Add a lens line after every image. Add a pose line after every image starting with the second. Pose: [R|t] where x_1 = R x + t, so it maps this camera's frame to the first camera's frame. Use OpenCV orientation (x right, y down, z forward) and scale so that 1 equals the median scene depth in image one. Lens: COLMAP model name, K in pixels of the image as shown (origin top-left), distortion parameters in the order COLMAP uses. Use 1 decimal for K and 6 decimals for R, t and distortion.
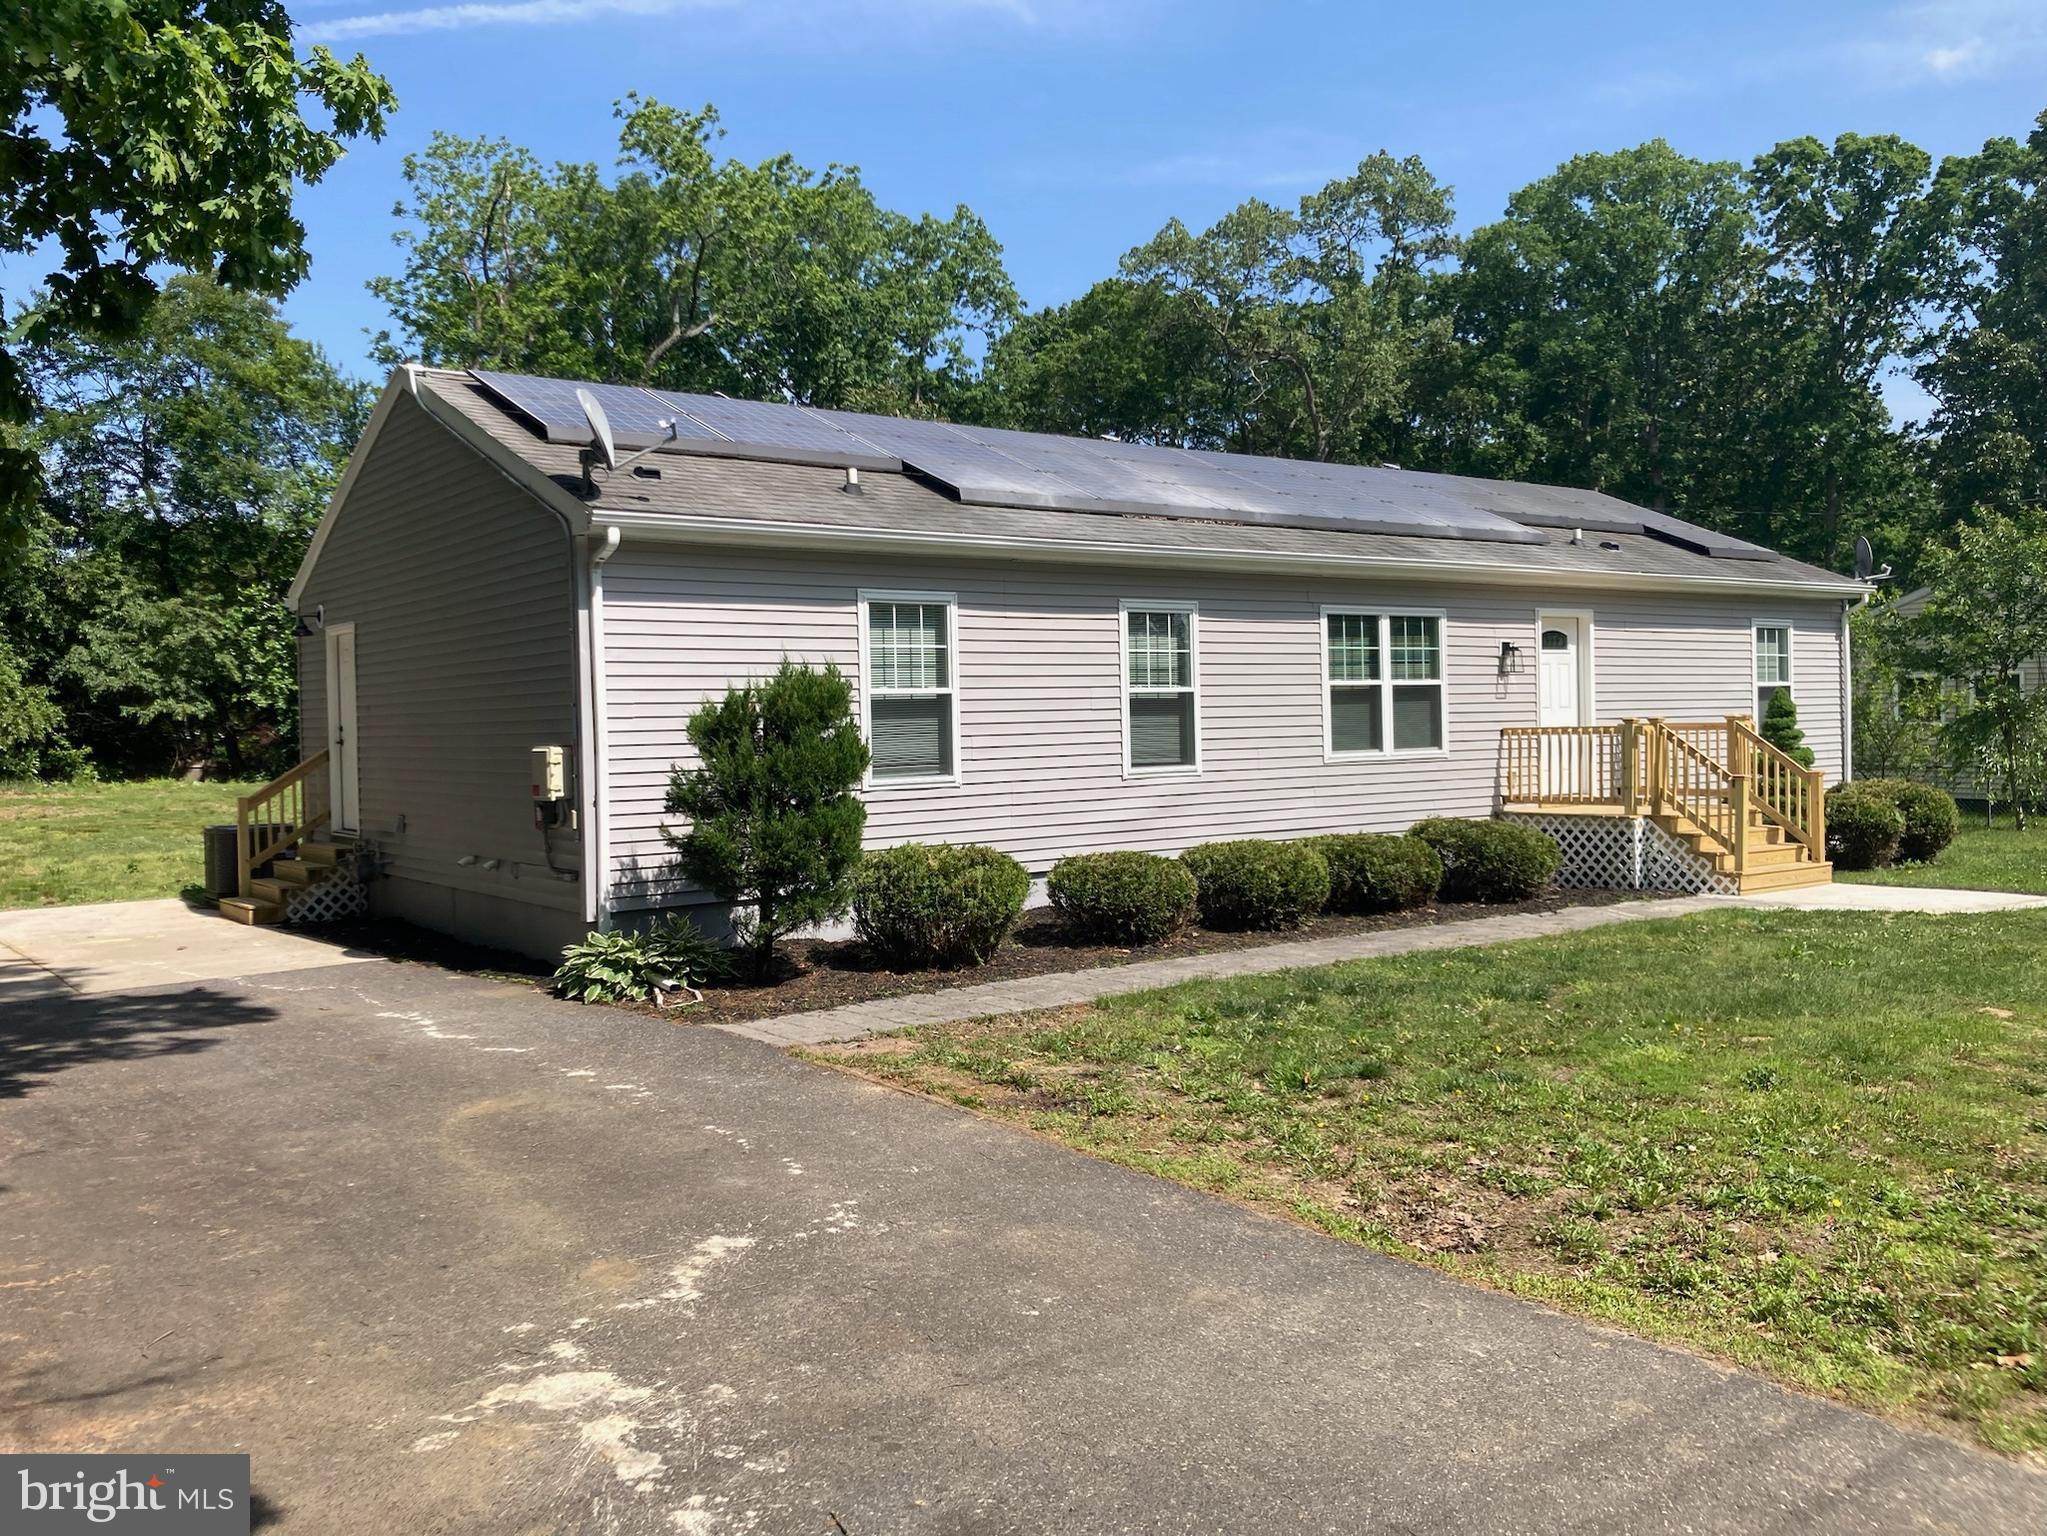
lens RADIAL K [[1685.7, 0, 1023.5], [0, 1685.7, 768.0], [0, 0, 1]] dist [0.153465, -0.362377]
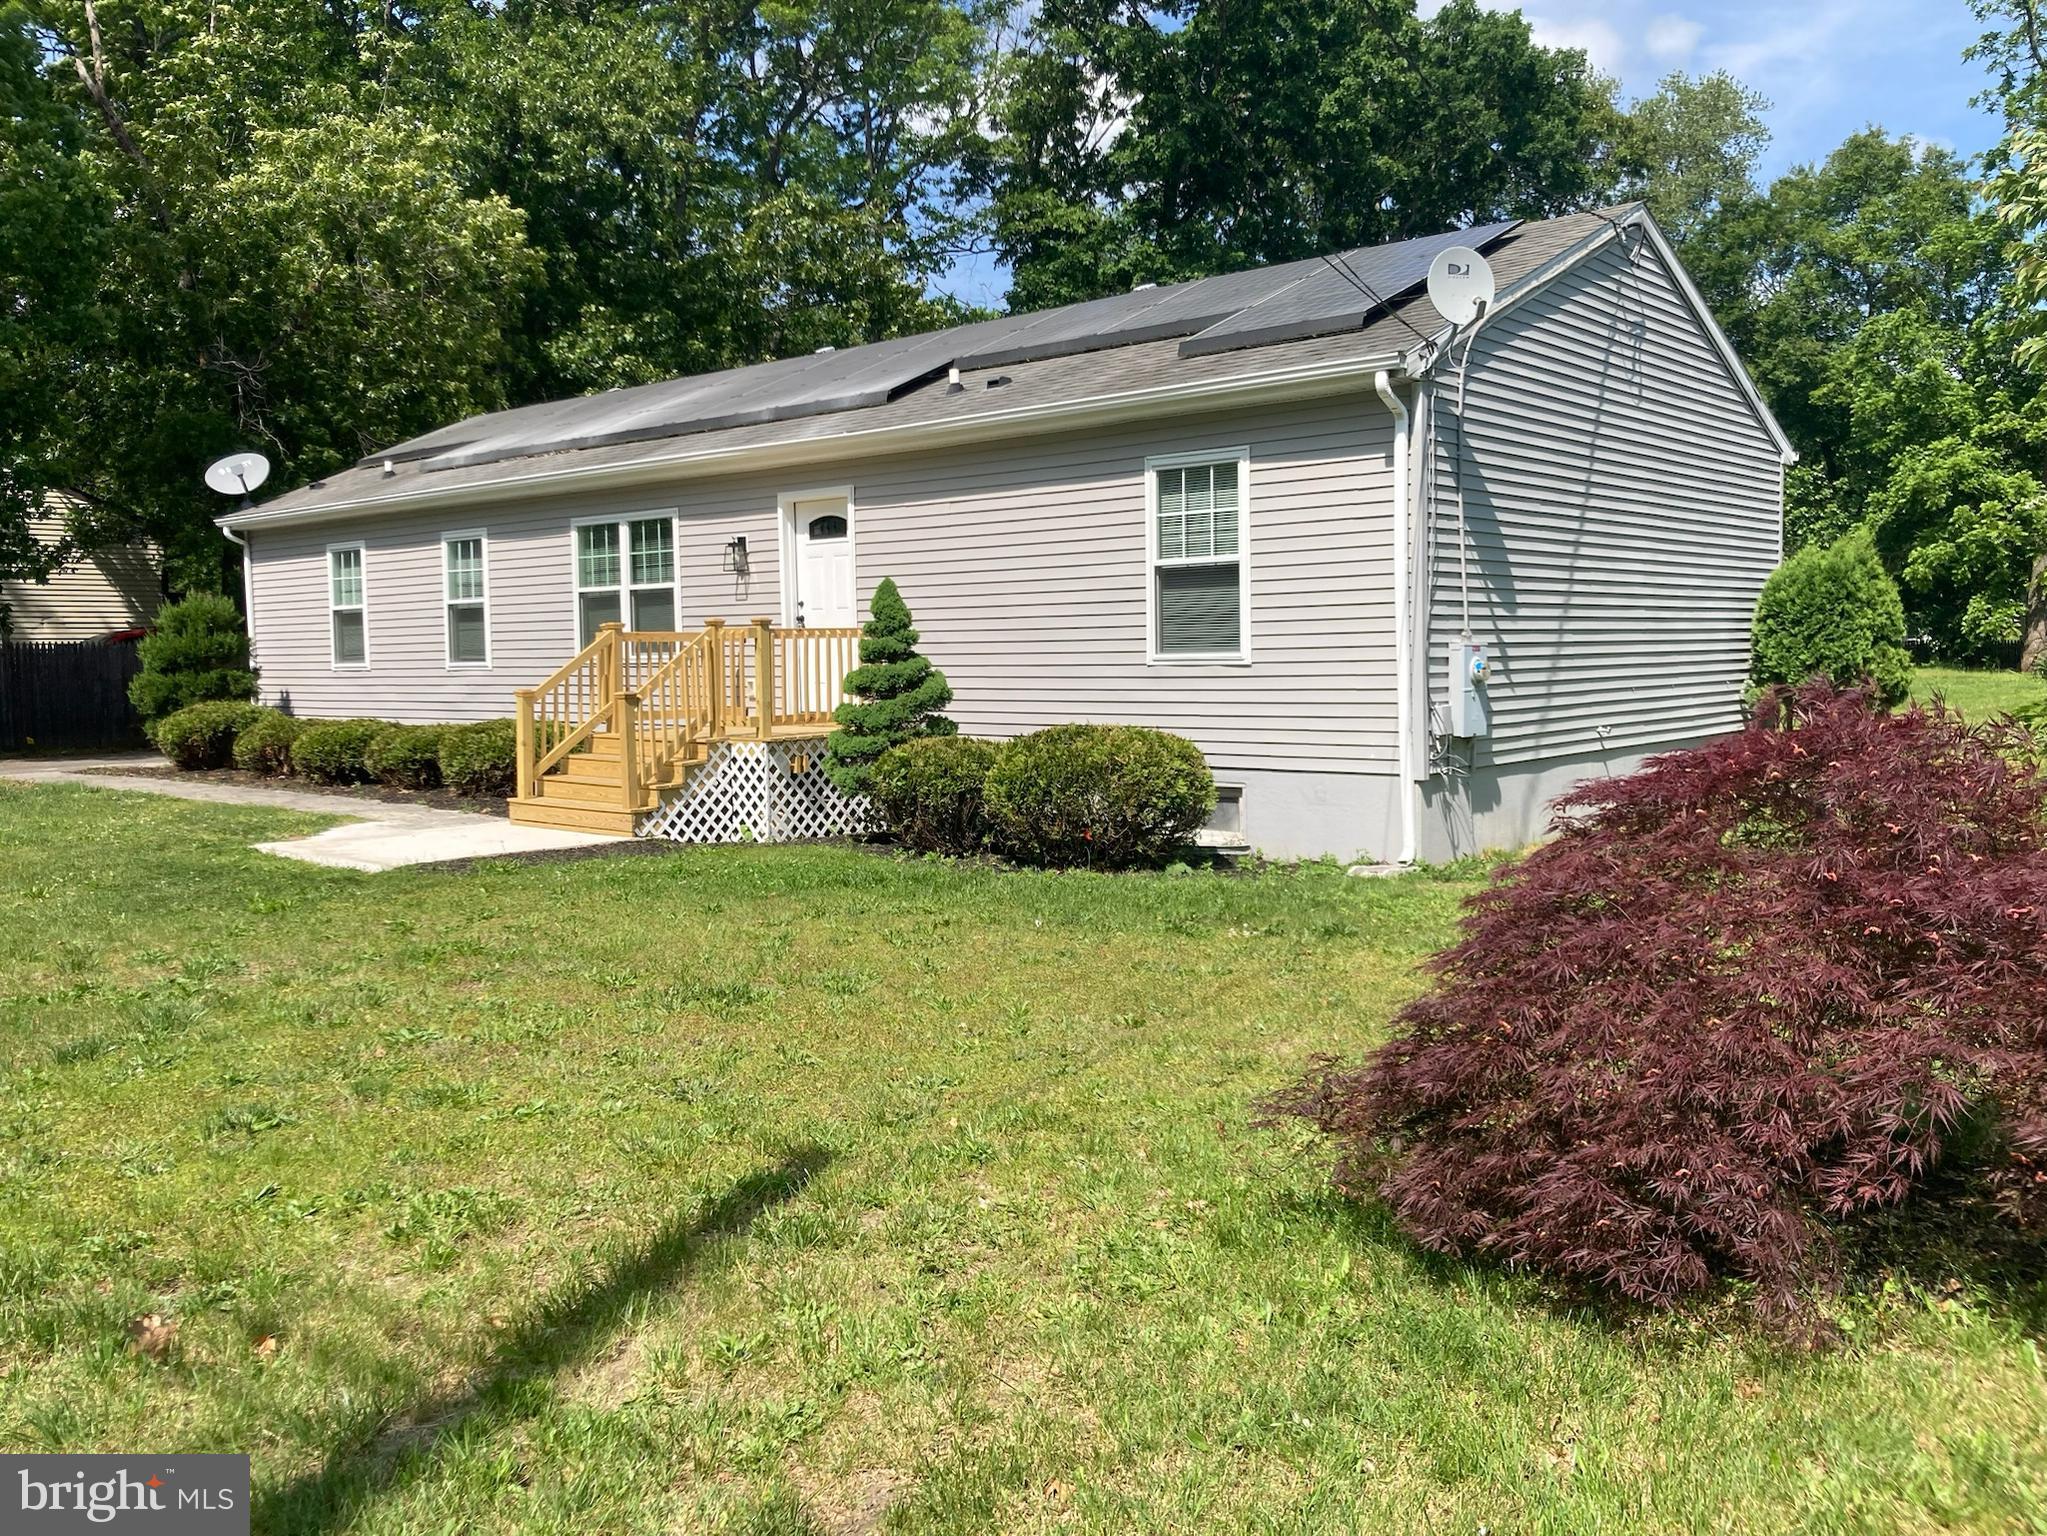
lens RADIAL K [[1685.7, 0, 1023.5], [0, 1685.7, 768.0], [0, 0, 1]] dist [0.153465, -0.362377]
pose [[0.211052, 0.100229, -0.972323, 1.291858], [0.003348, 0.994649, 0.103257, -0.047500], [0.977469, -0.025048, 0.209587, 1.023468]]
